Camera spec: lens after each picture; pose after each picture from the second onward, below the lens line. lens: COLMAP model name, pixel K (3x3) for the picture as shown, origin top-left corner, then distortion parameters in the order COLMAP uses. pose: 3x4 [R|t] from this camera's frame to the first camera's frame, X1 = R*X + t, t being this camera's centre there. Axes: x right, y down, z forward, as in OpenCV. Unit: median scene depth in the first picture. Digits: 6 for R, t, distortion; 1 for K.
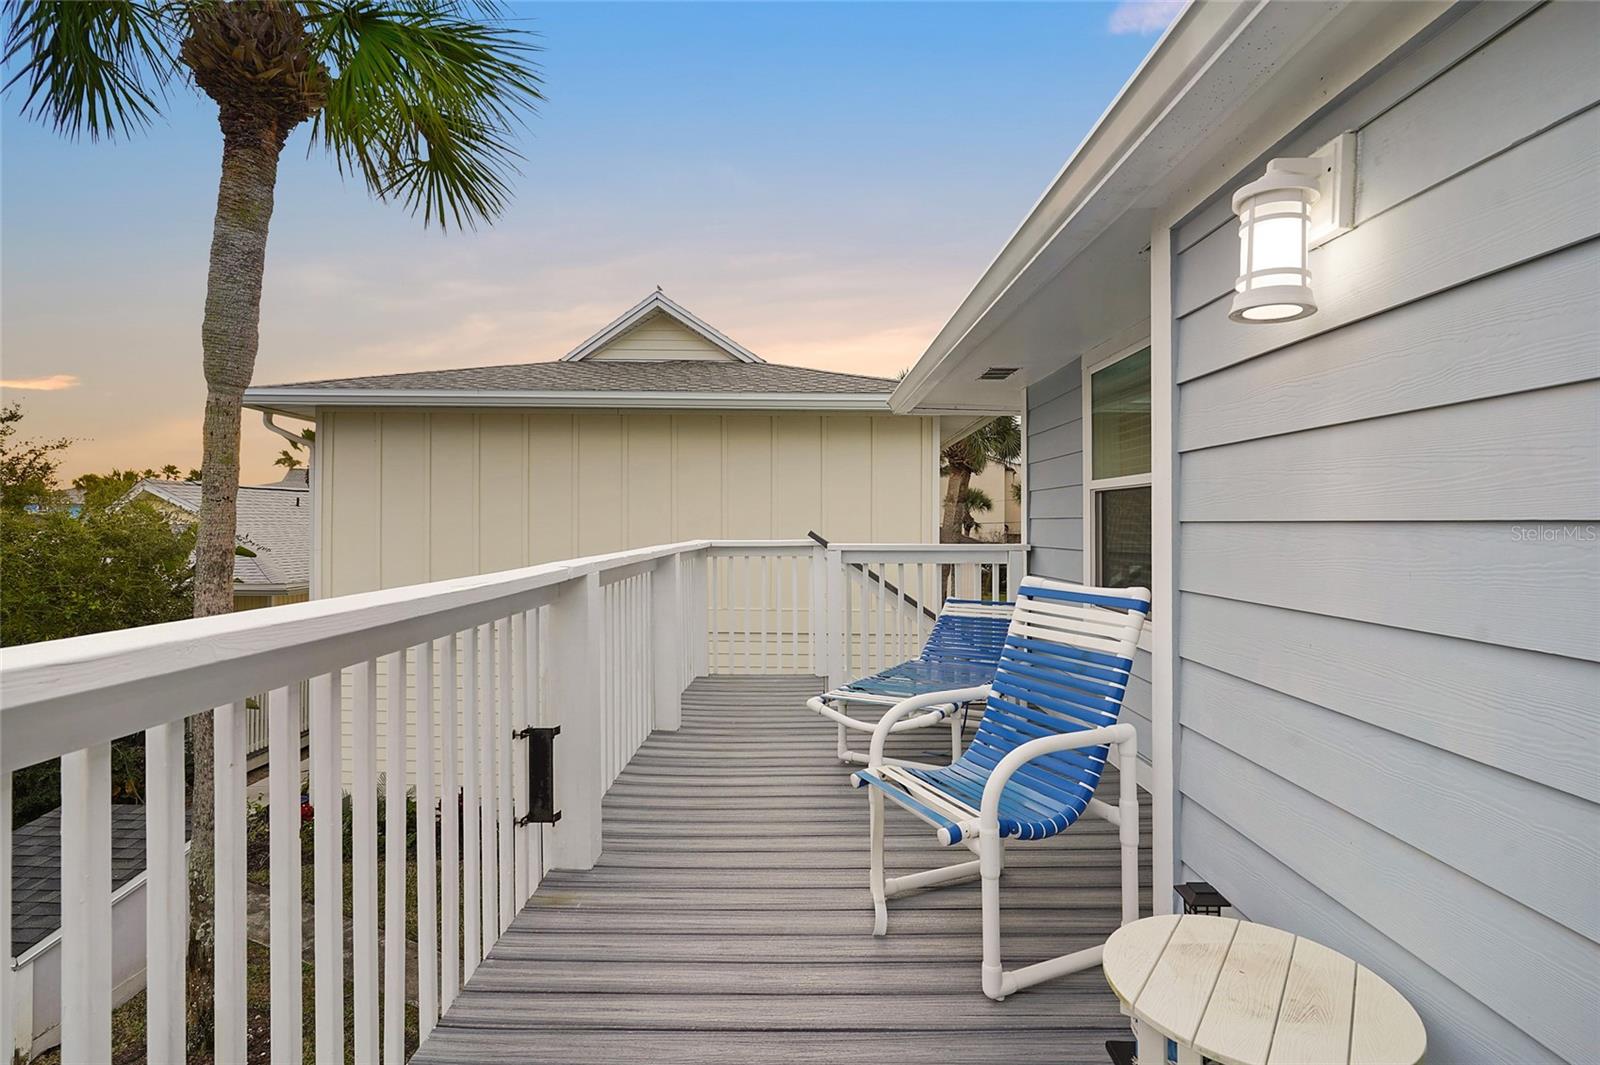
lens RADIAL K [[788.3, 0, 801.1], [0, 788.3, 513.6], [0, 0, 1]] dist [-0.001015, 0.003689]
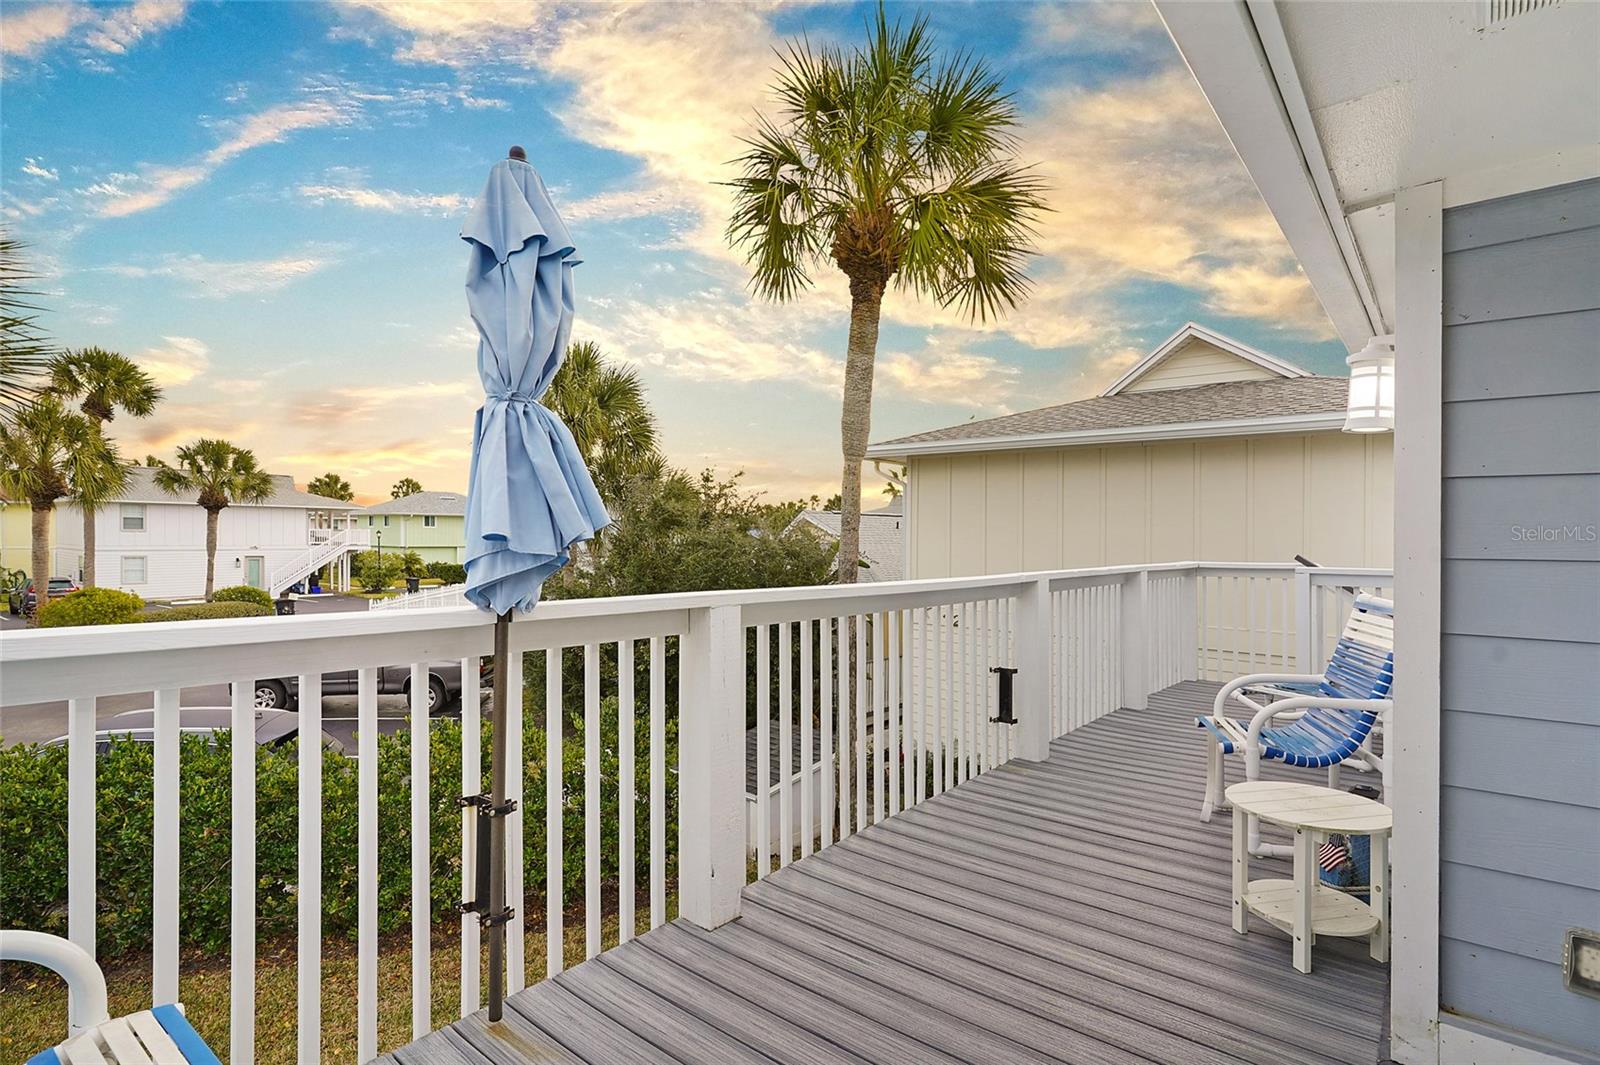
lens RADIAL K [[788.3, 0, 802.3], [0, 788.3, 532.8], [0, 0, 1]] dist [-0.001015, 0.003689]
pose [[0.770359, -0.003018, -0.637603, 0.179269], [0.003240, 0.999994, -0.000818, -0.009675], [0.637602, -0.001436, 0.770365, -0.255389]]
